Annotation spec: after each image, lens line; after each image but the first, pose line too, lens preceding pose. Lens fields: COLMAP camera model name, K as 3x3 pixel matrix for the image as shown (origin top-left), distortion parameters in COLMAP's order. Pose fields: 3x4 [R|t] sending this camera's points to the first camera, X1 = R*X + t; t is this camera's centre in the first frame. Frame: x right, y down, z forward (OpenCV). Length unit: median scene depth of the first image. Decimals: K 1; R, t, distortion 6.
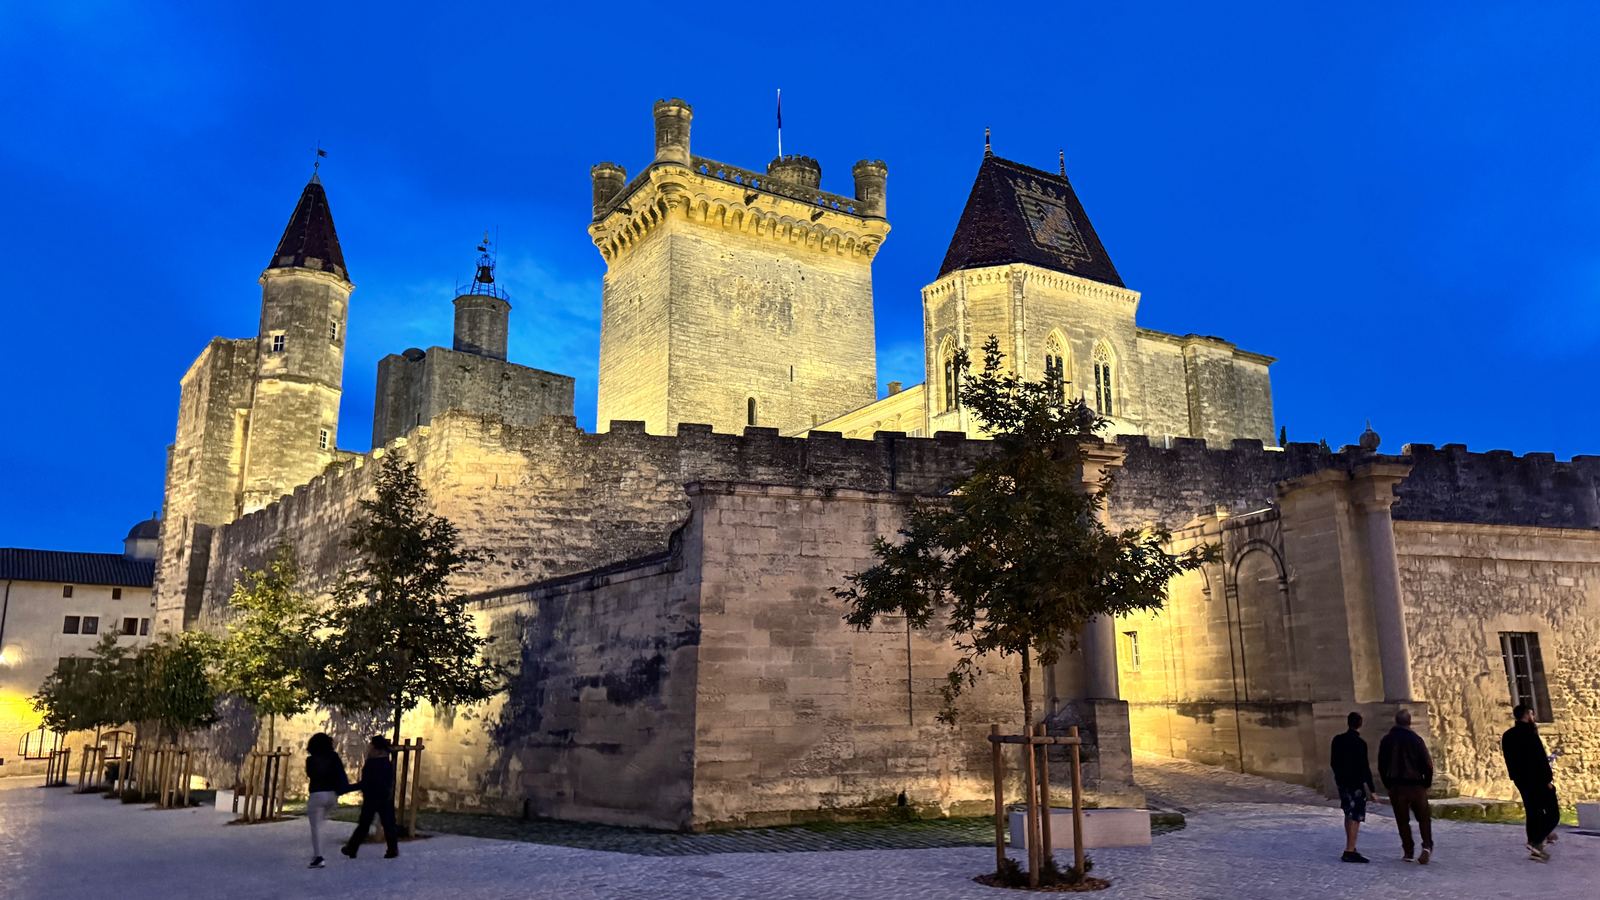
lens RADIAL K [[1056.4, 0, 798.3], [0, 1056.4, 456.8], [0, 0, 1]] dist [0.079244, -0.007671]
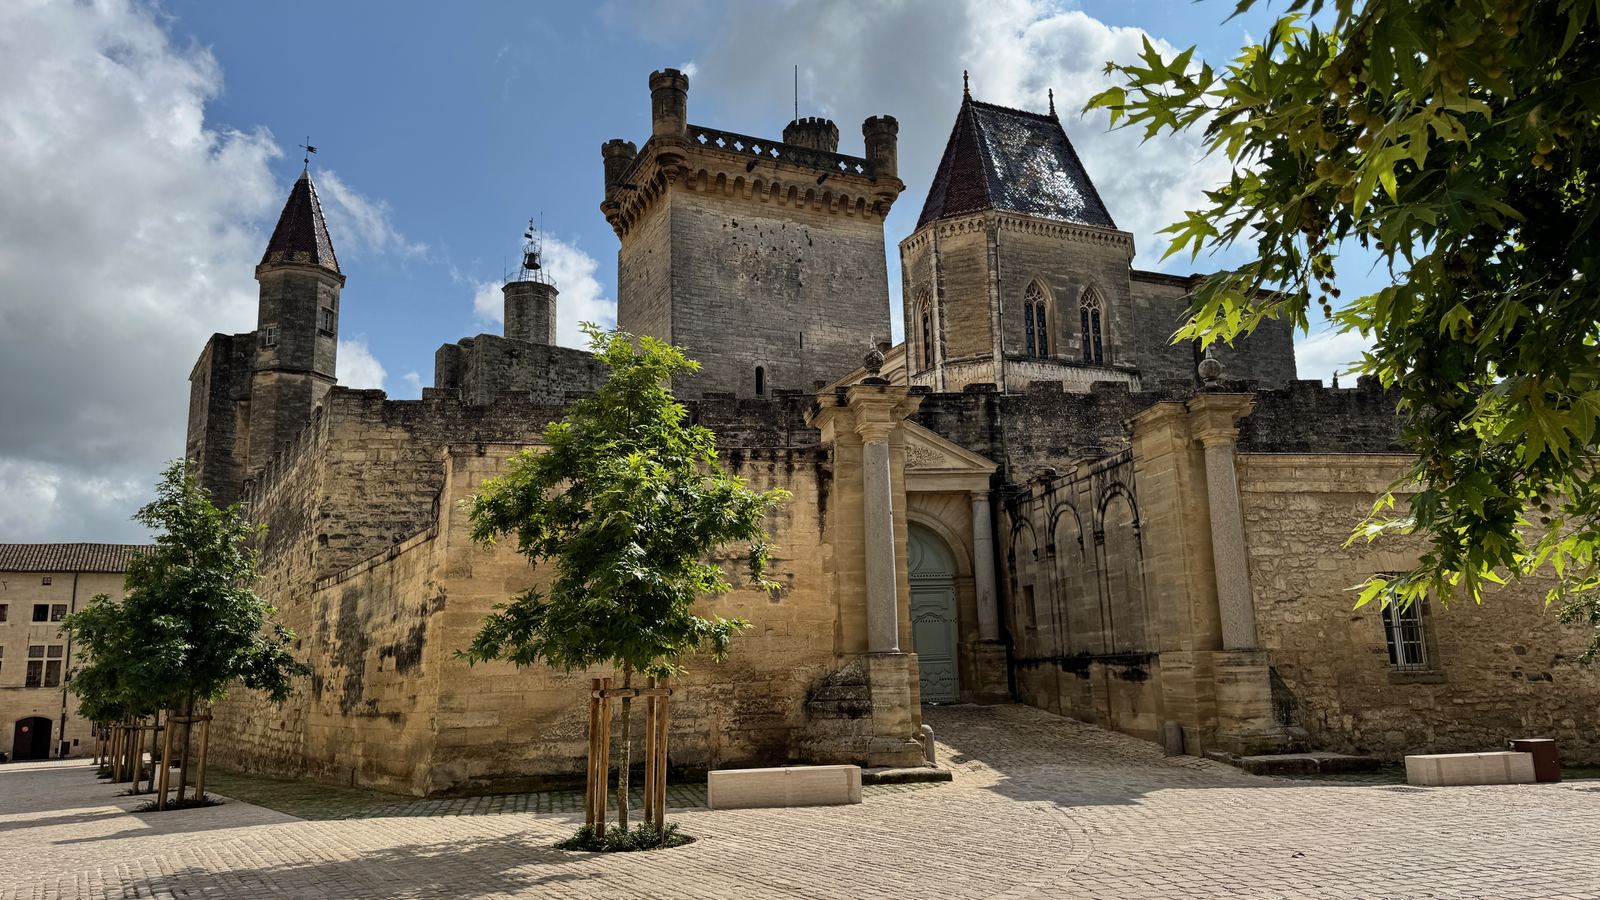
lens RADIAL K [[1056.4, 0, 797.8], [0, 1056.4, 455.2], [0, 0, 1]] dist [0.079244, -0.007671]
pose [[0.992829, -0.042705, -0.111651, 0.195828], [0.045245, 0.998770, 0.020307, 0.016473], [0.110646, -0.025213, 0.993540, 0.033704]]
